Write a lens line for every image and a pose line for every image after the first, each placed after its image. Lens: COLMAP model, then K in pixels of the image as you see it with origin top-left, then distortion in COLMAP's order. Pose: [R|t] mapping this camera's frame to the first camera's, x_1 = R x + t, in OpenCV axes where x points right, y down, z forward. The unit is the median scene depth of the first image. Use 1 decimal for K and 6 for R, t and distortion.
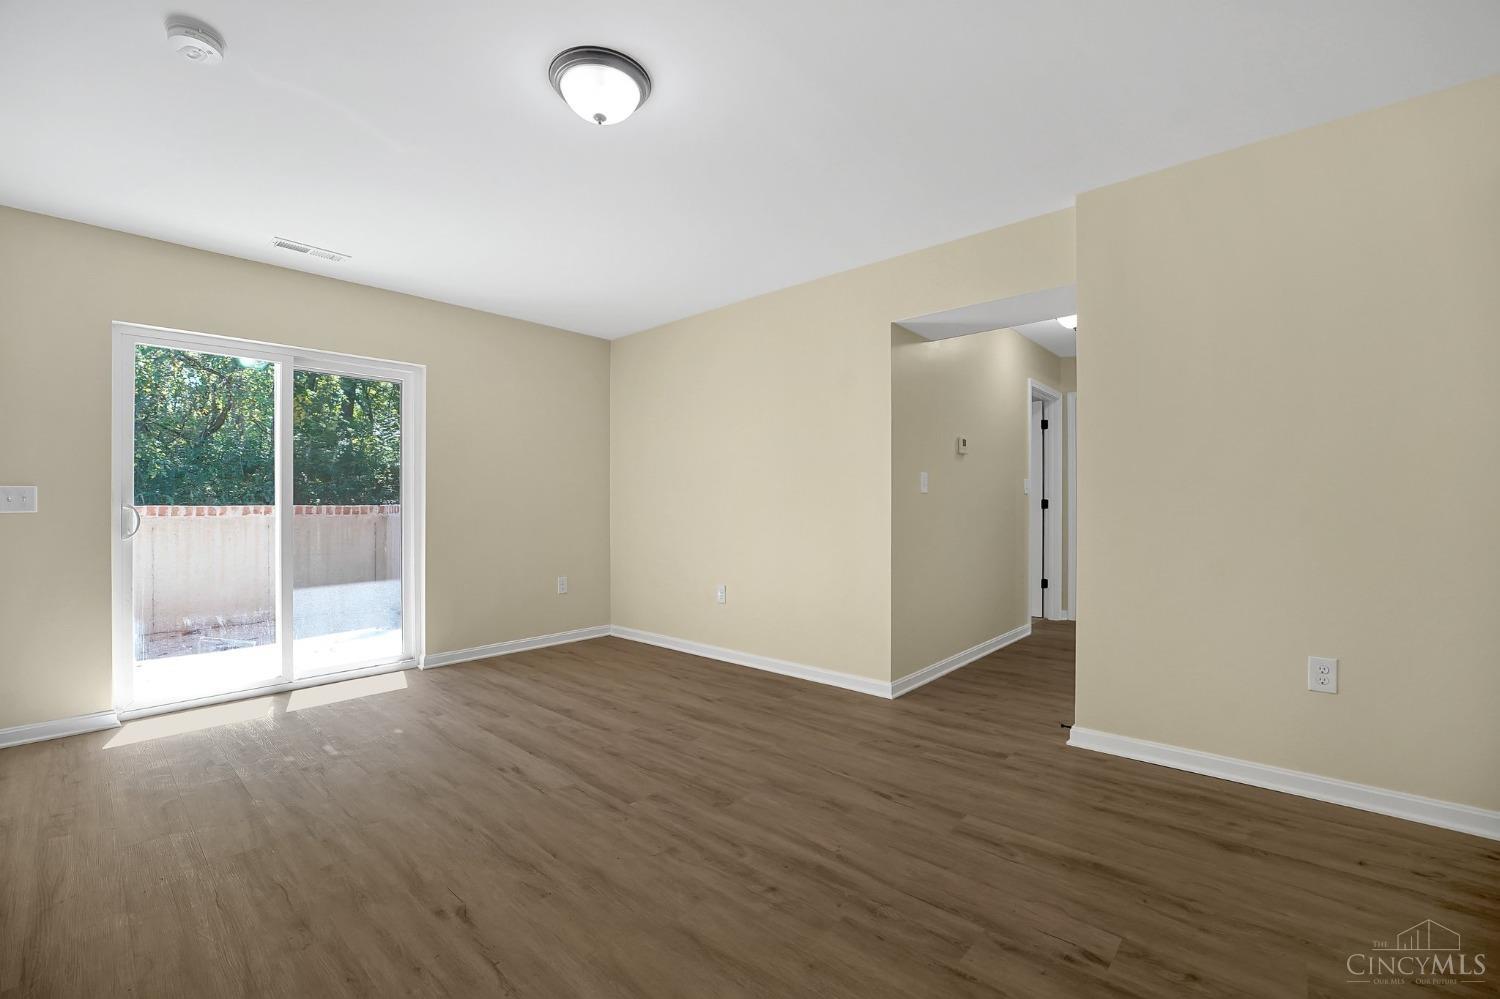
lens RADIAL K [[633.5, 0, 750.1], [0, 633.5, 503.4], [0, 0, 1]] dist [-0.001612, 0.000089]
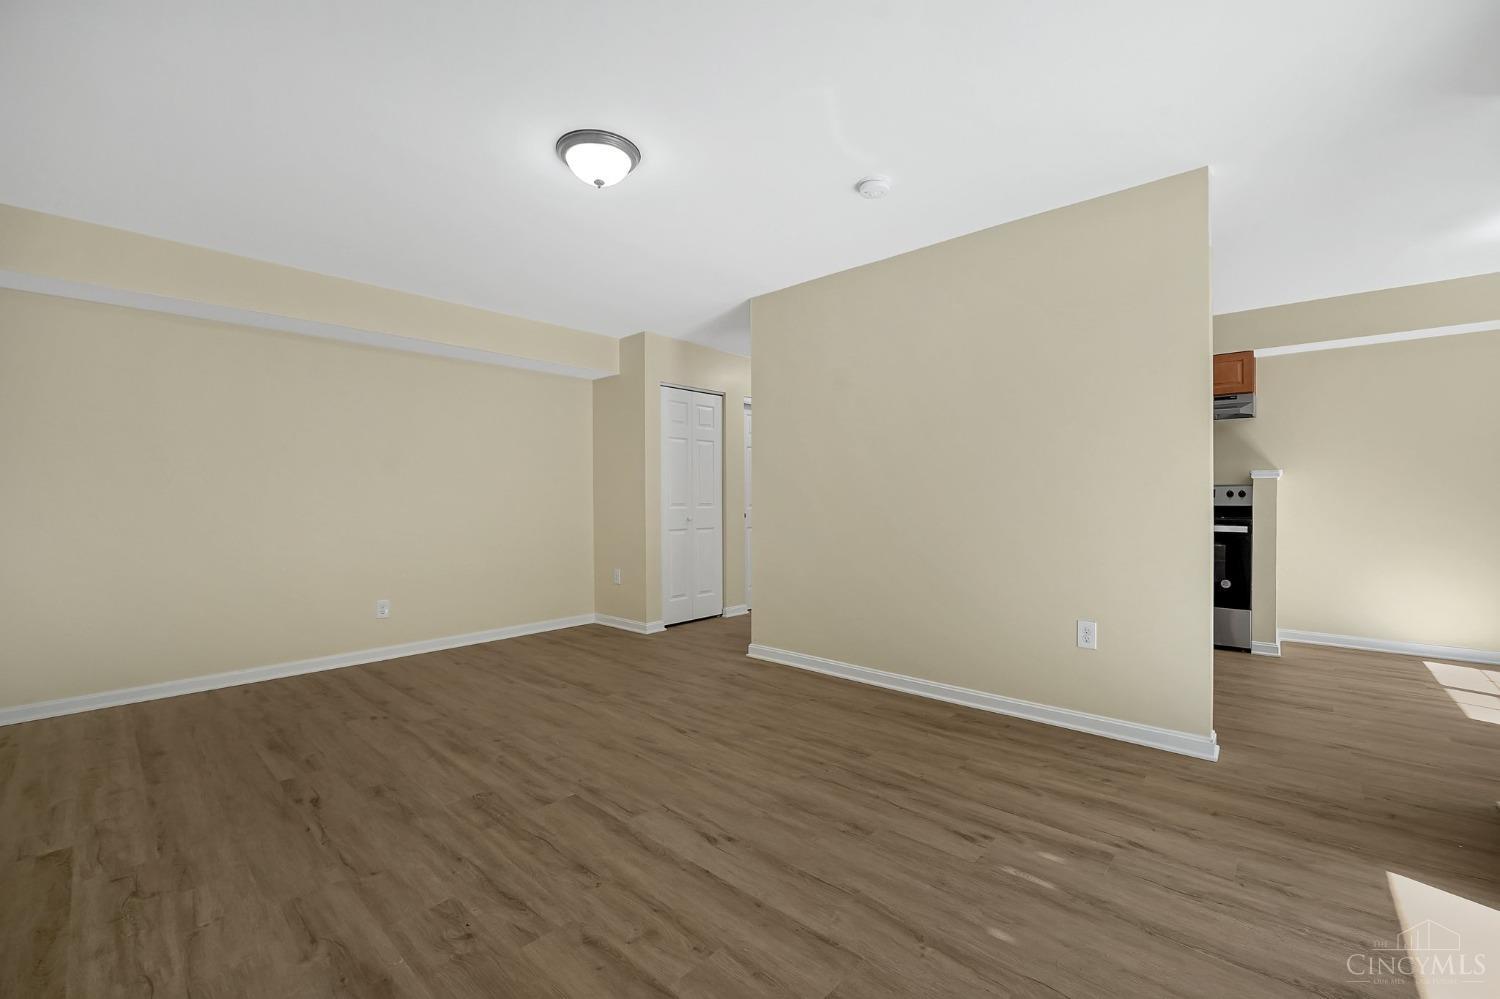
lens RADIAL K [[633.5, 0, 749.9], [0, 633.5, 501.4], [0, 0, 1]] dist [-0.001612, 0.000089]
pose [[-0.999761, 0.020461, 0.007755, -0.481823], [0.020441, 0.999788, -0.002650, 0.012057], [-0.007808, -0.002491, -0.999966, 1.983521]]
